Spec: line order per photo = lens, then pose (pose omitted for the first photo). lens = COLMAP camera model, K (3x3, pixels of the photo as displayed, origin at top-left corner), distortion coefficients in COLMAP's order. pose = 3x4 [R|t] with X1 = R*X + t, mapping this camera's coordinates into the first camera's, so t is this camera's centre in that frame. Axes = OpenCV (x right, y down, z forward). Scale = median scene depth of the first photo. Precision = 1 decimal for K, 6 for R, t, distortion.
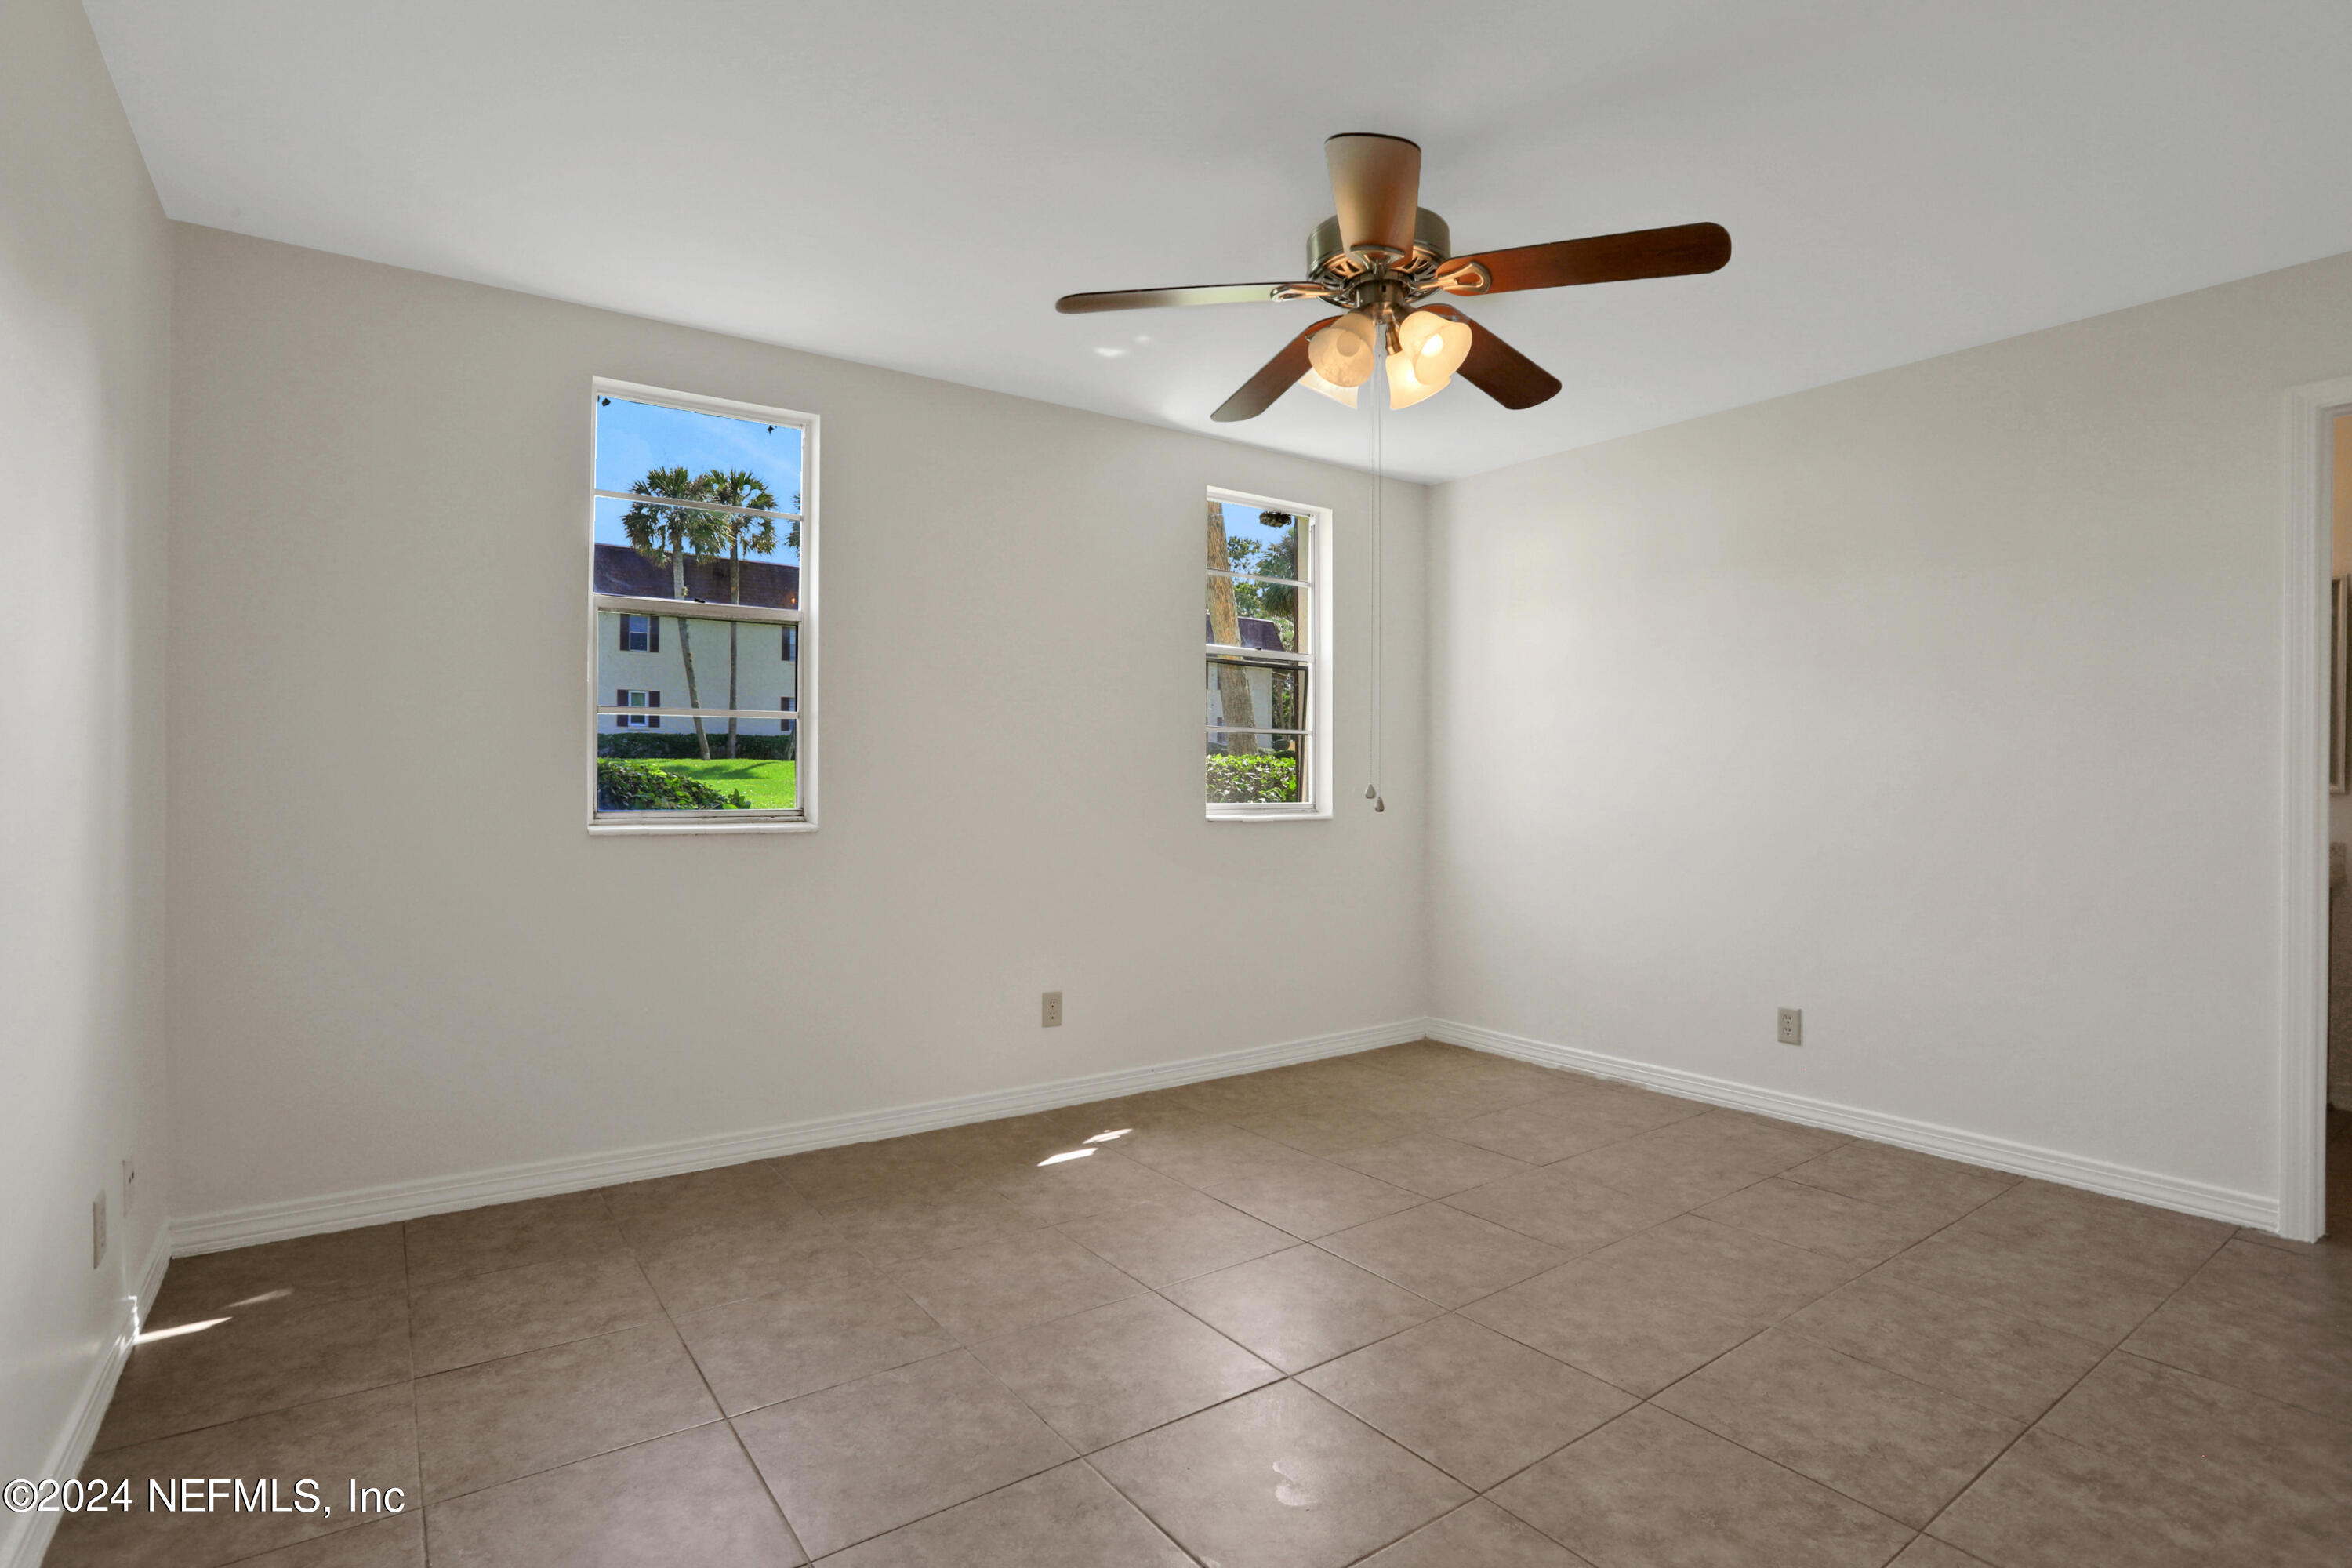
lens RADIAL K [[1135.1, 0, 1187.5], [0, 1135.1, 795.7], [0, 0, 1]] dist [-0.021599, 0.004178]
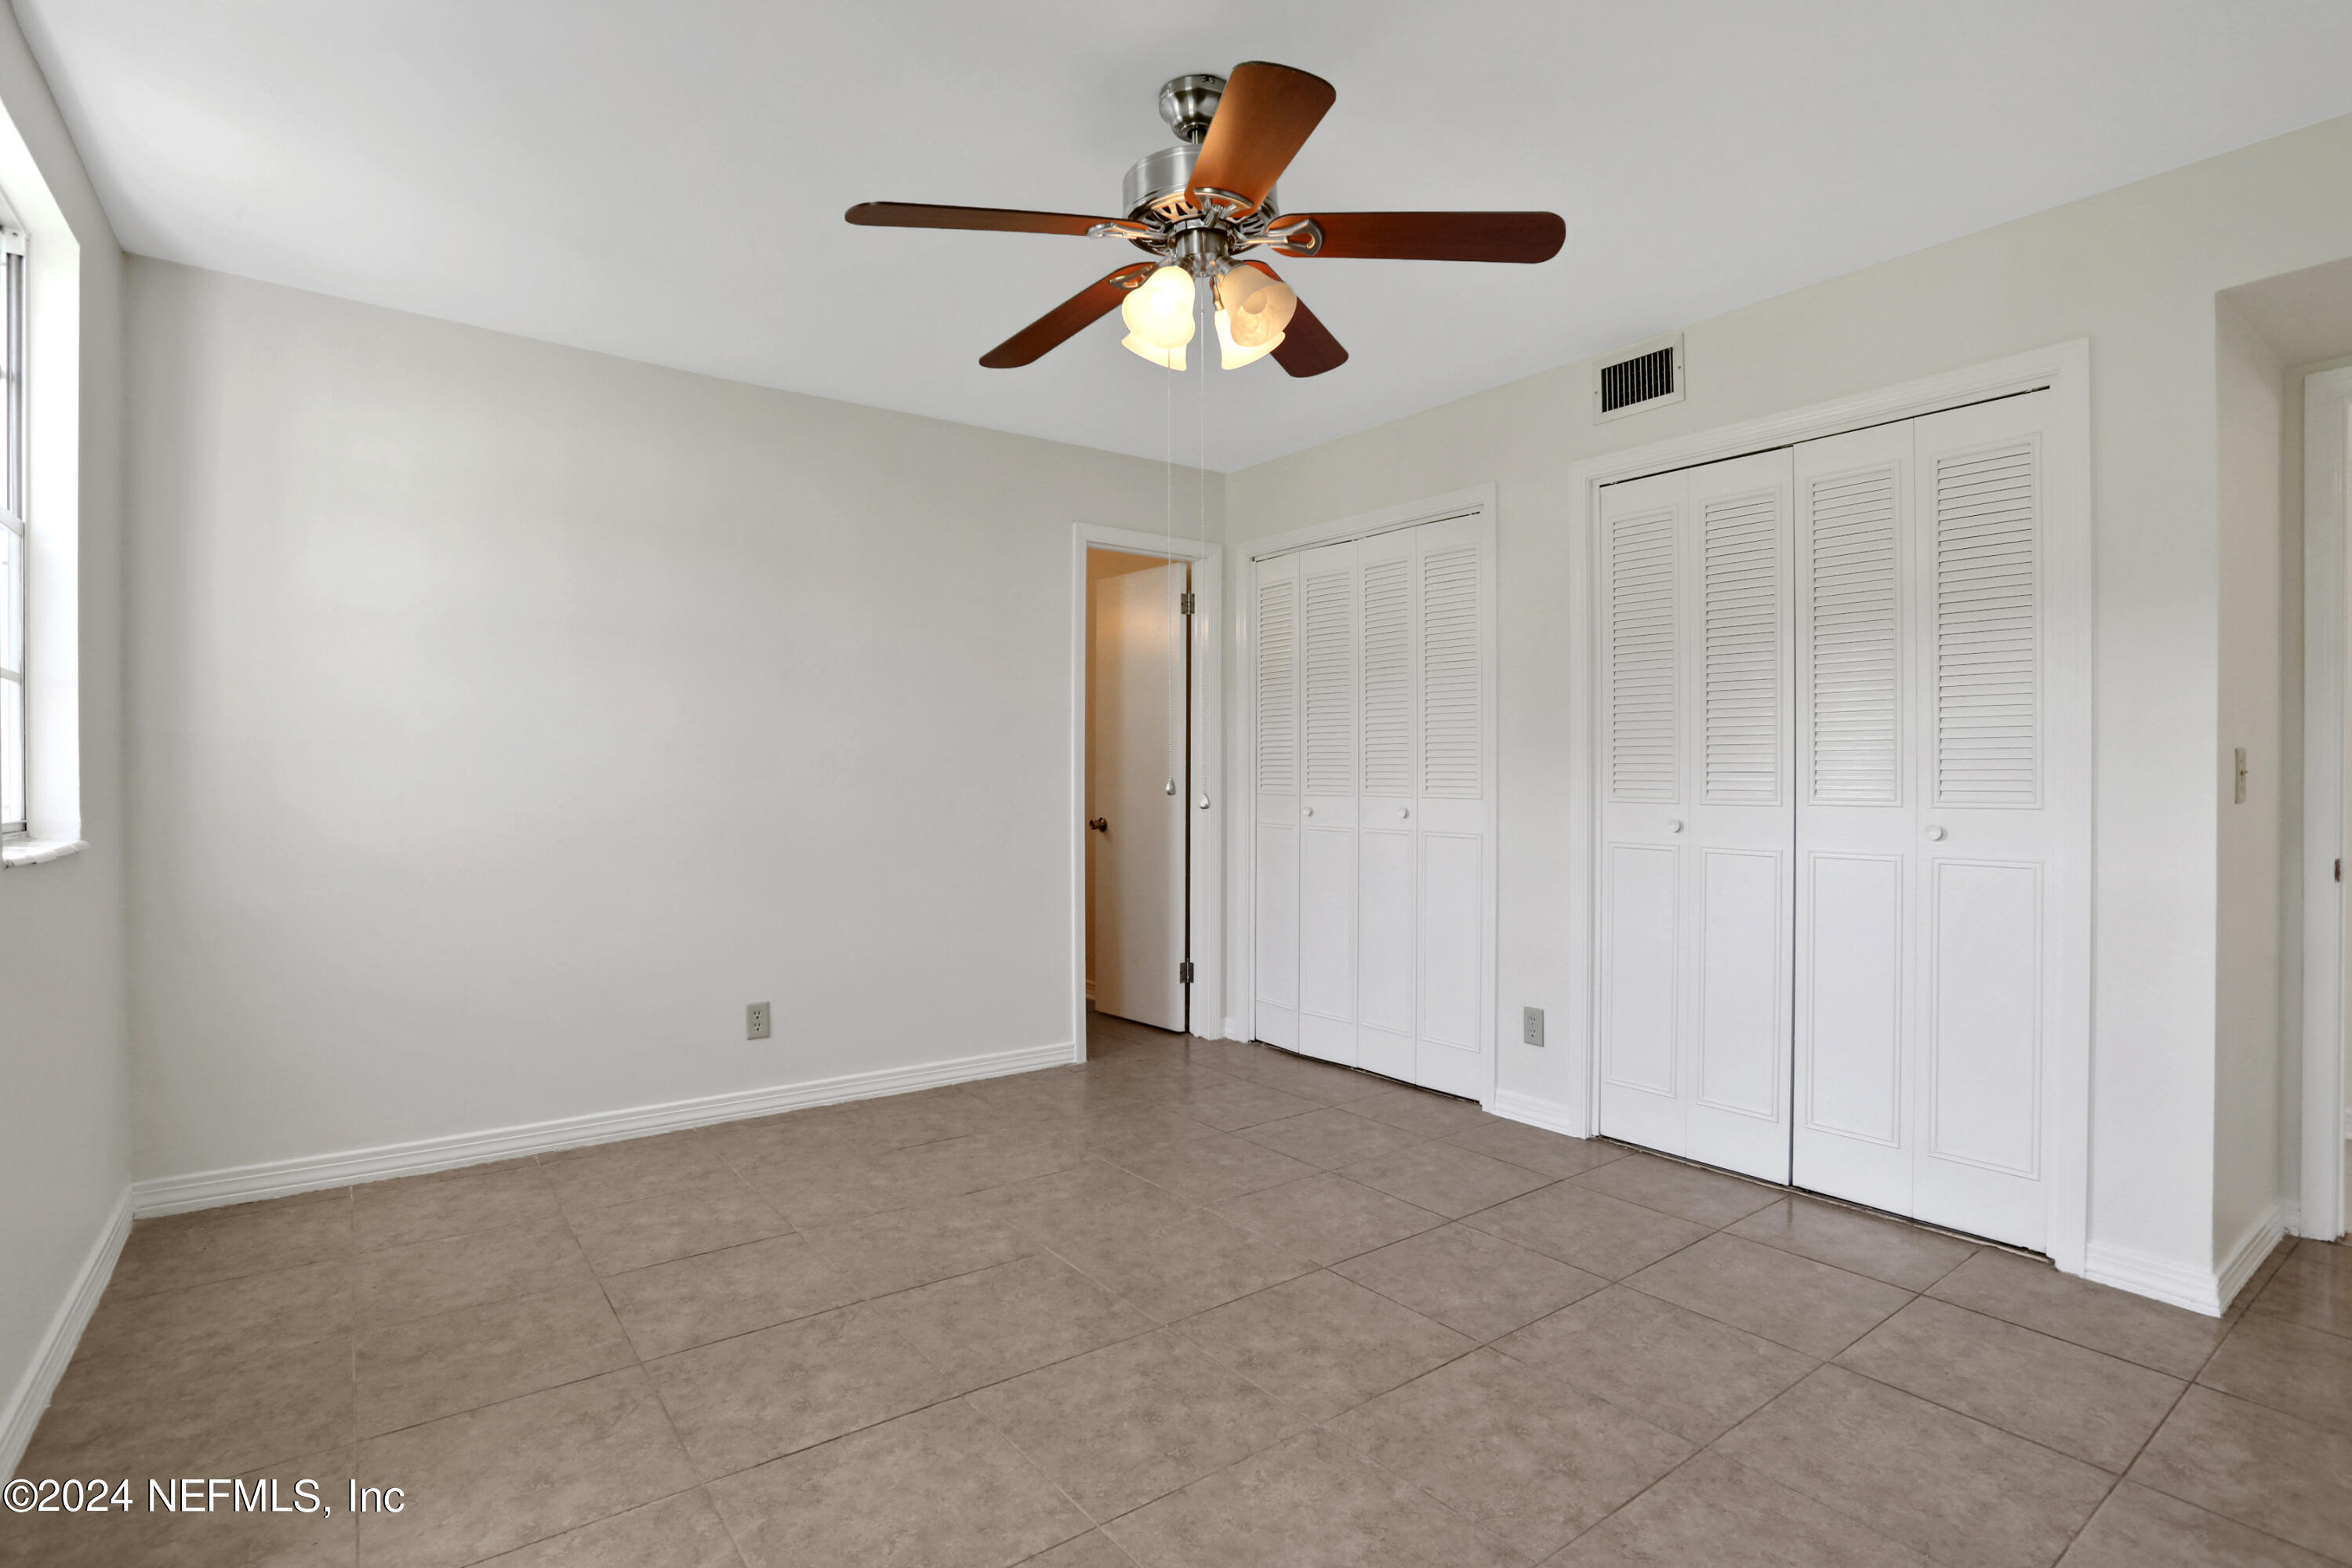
lens RADIAL K [[1135.1, 0, 1191.1], [0, 1135.1, 769.7], [0, 0, 1]] dist [-0.021599, 0.004178]
pose [[-0.017029, 0.011193, 0.999792, -0.536182], [0.001477, 0.999937, -0.011169, -0.006666], [-0.999854, 0.001287, -0.017045, 0.718619]]
